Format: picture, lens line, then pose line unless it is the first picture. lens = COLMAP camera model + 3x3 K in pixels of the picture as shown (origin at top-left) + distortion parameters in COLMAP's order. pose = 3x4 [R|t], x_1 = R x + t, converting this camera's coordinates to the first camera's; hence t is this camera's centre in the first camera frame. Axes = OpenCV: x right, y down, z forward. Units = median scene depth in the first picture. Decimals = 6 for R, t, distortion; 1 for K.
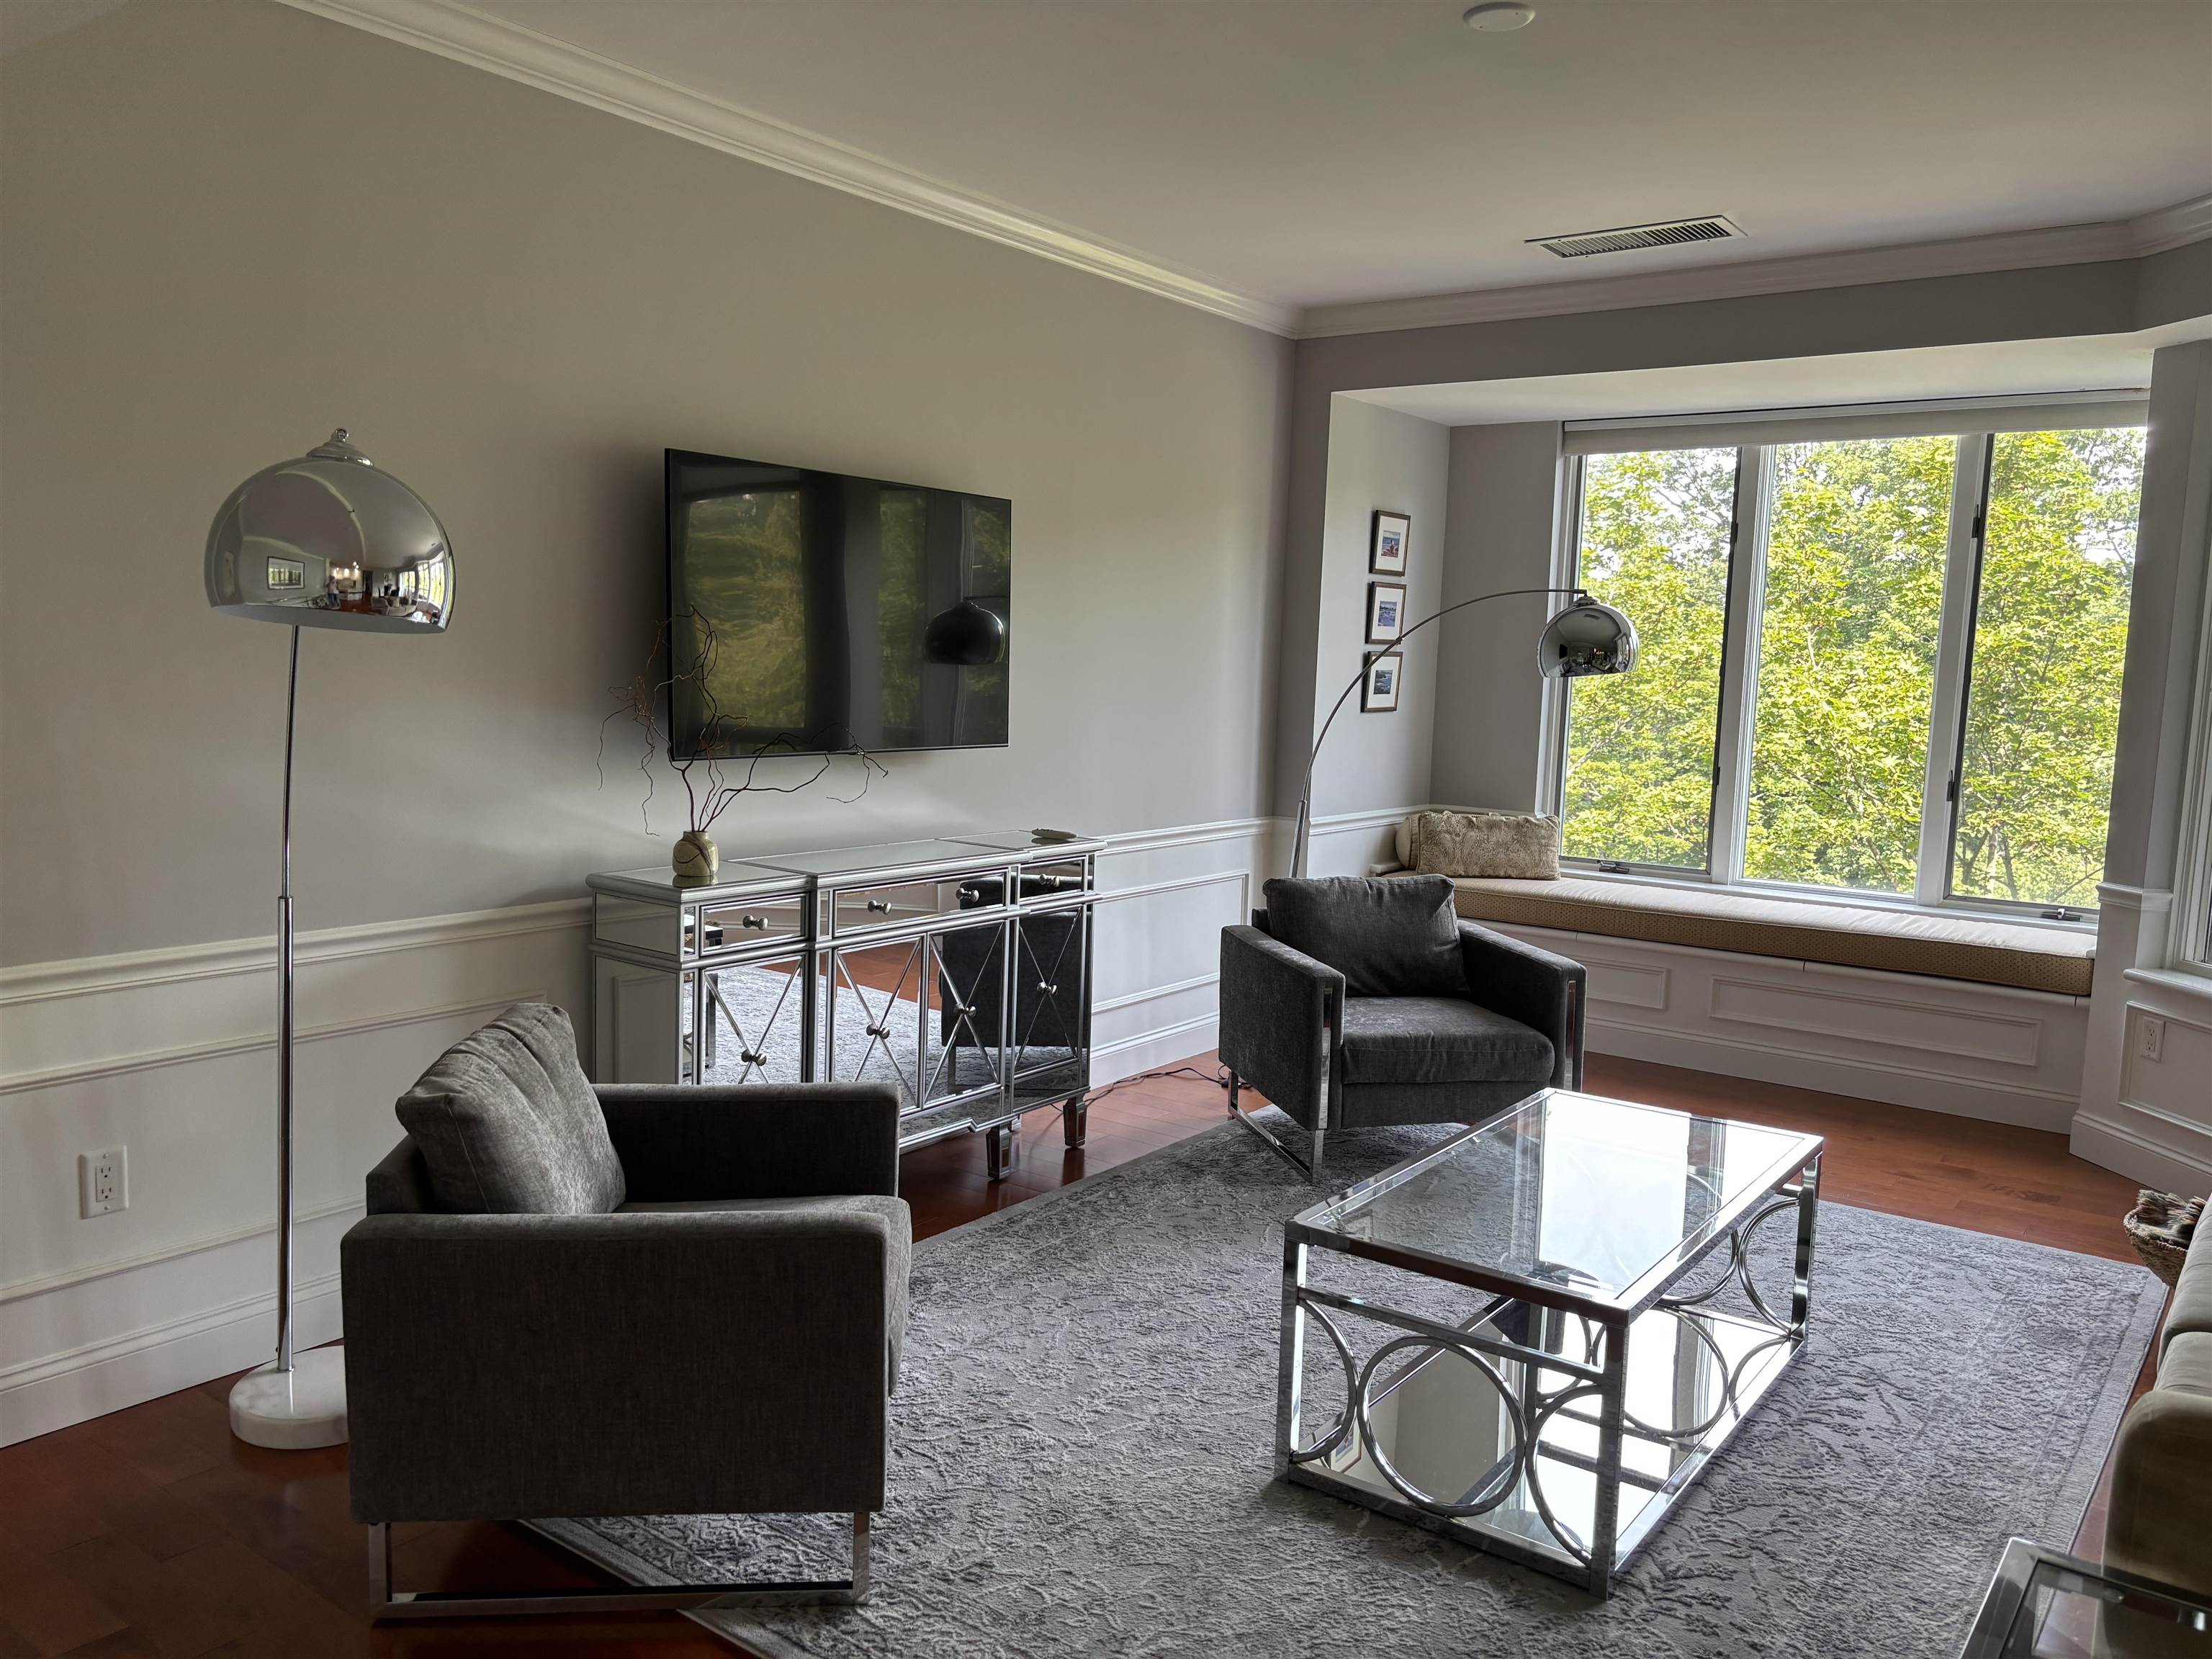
lens RADIAL K [[1675.4, 0, 1102.6], [0, 1675.4, 854.0], [0, 0, 1]] dist [0.059132, -0.063273]
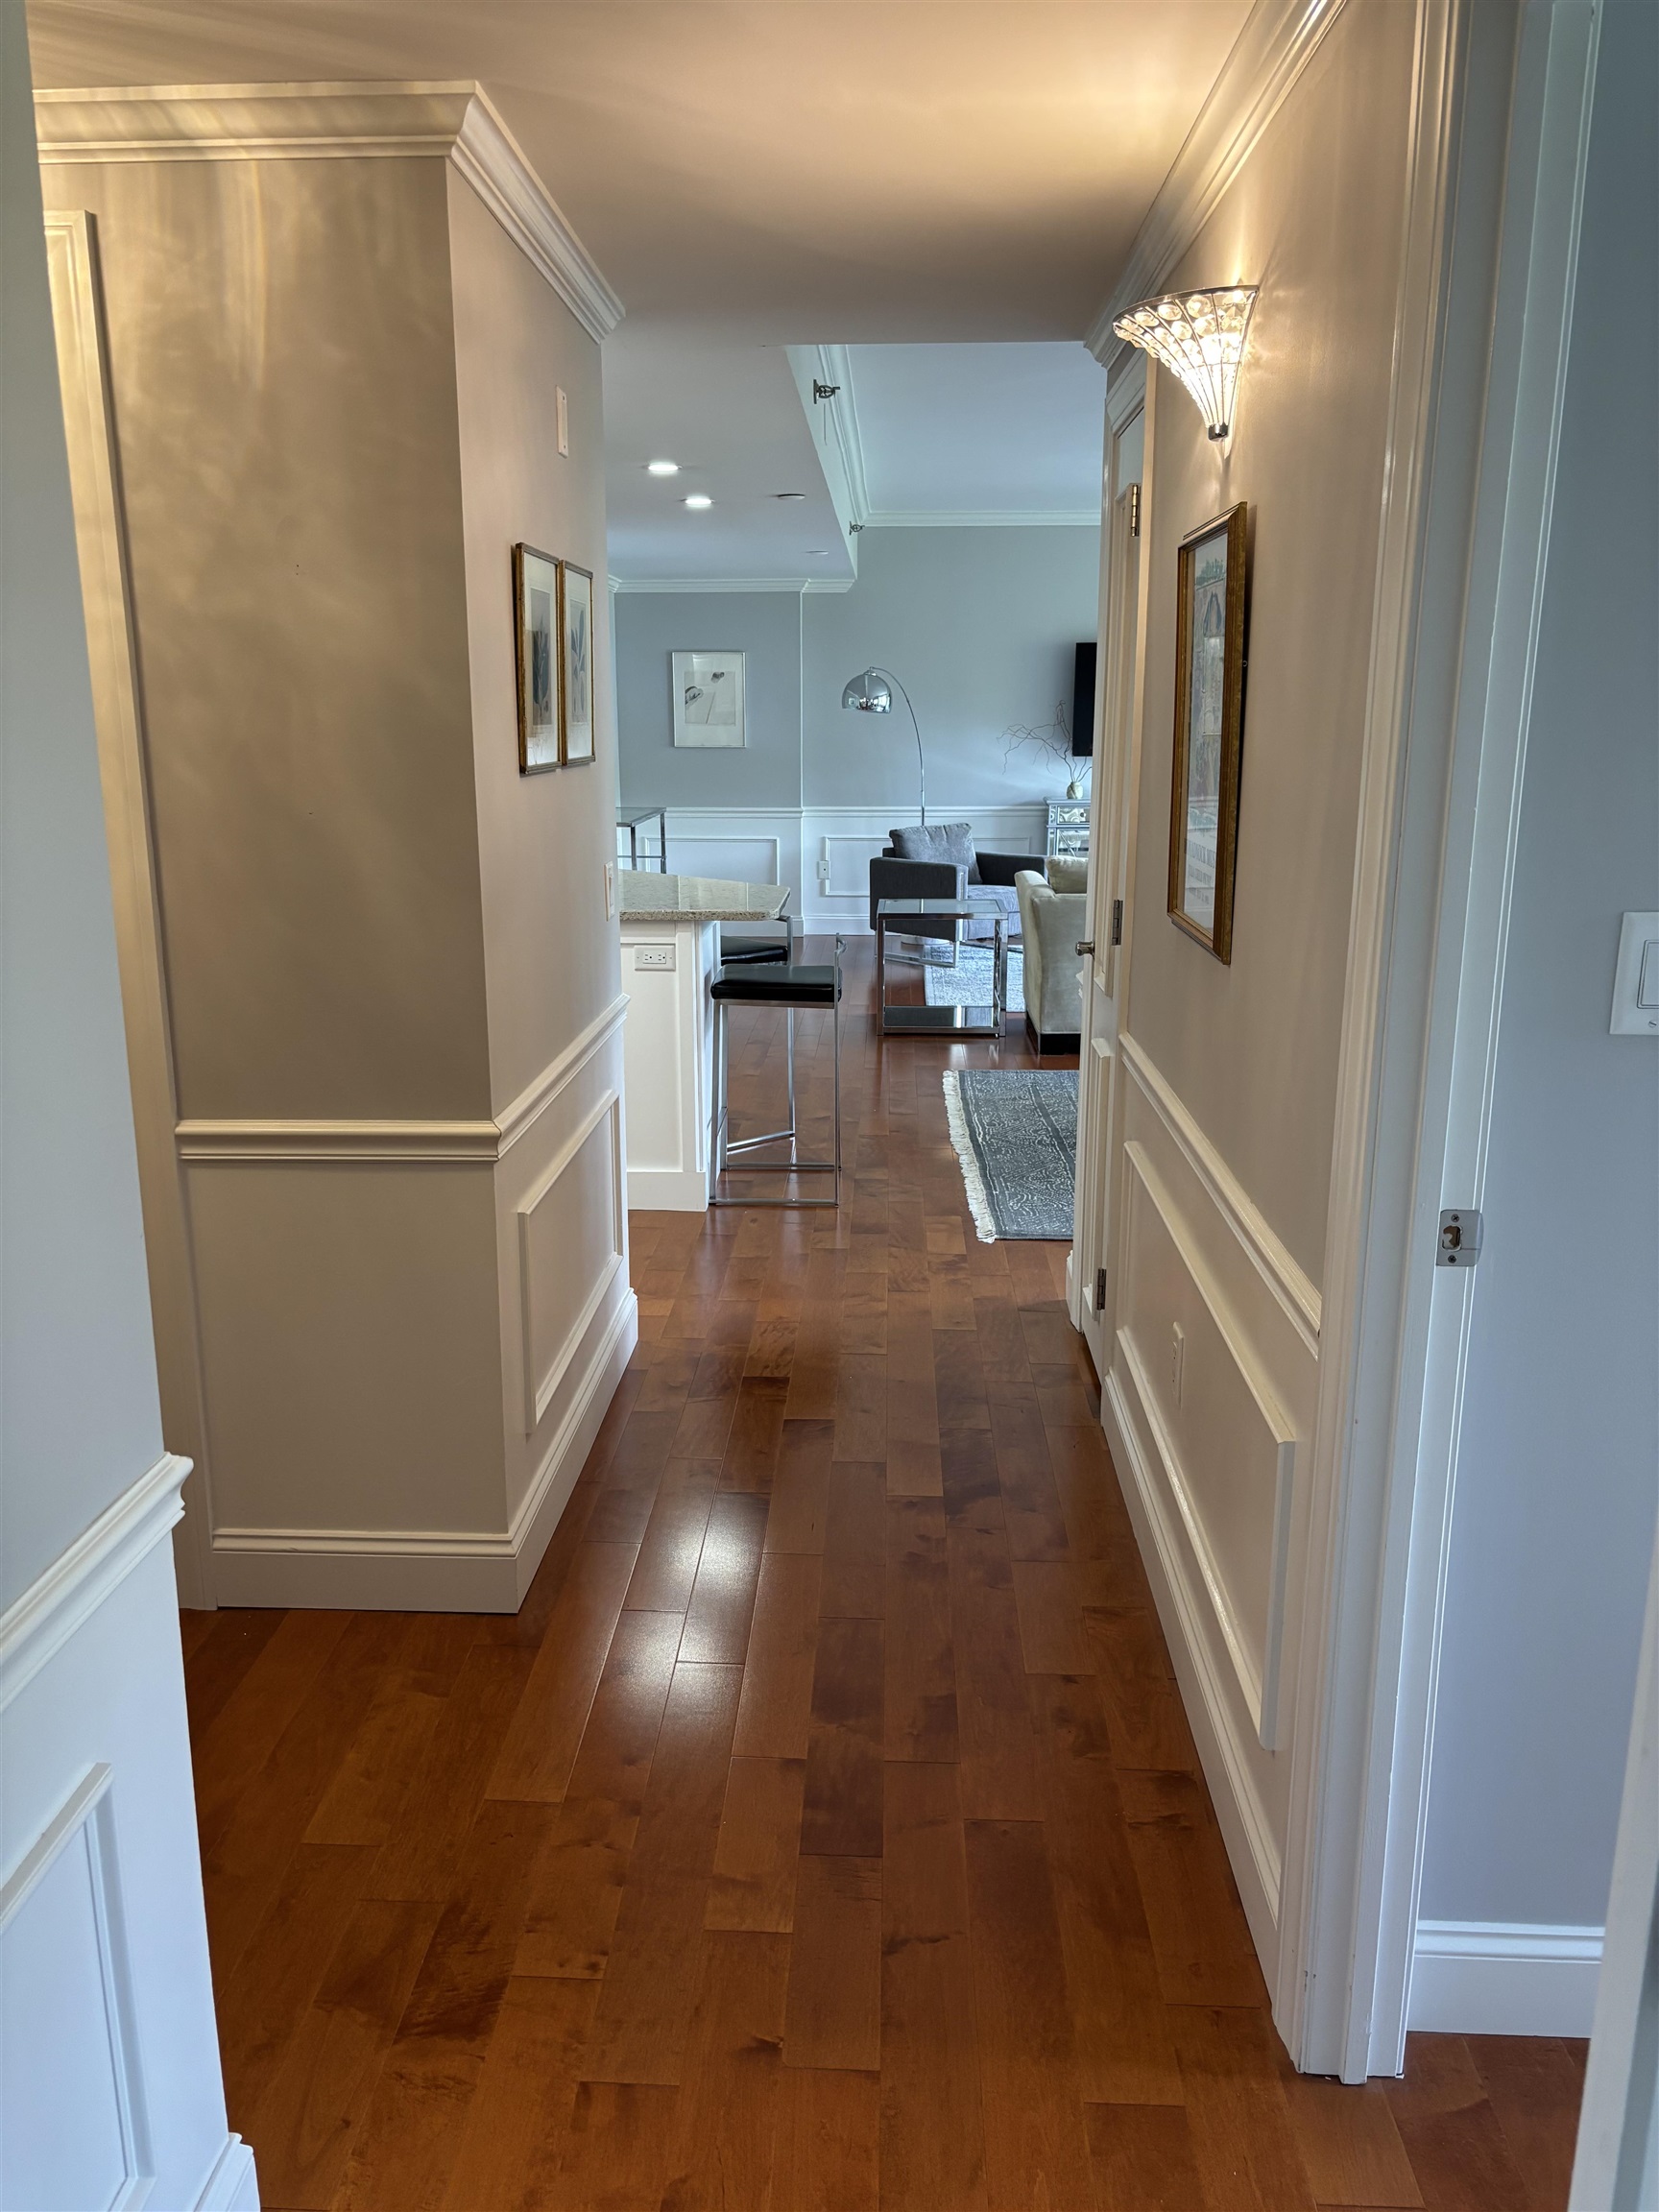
lens RADIAL K [[1679.0, 0, 827.3], [0, 1679.0, 1092.6], [0, 0, 1]] dist [0.046239, -0.051456]
pose [[0.554568, 0.156628, -0.817265, 2.832149], [-0.086838, 0.987657, 0.130359, 0.248243], [0.827595, -0.001323, 0.561324, -1.361357]]
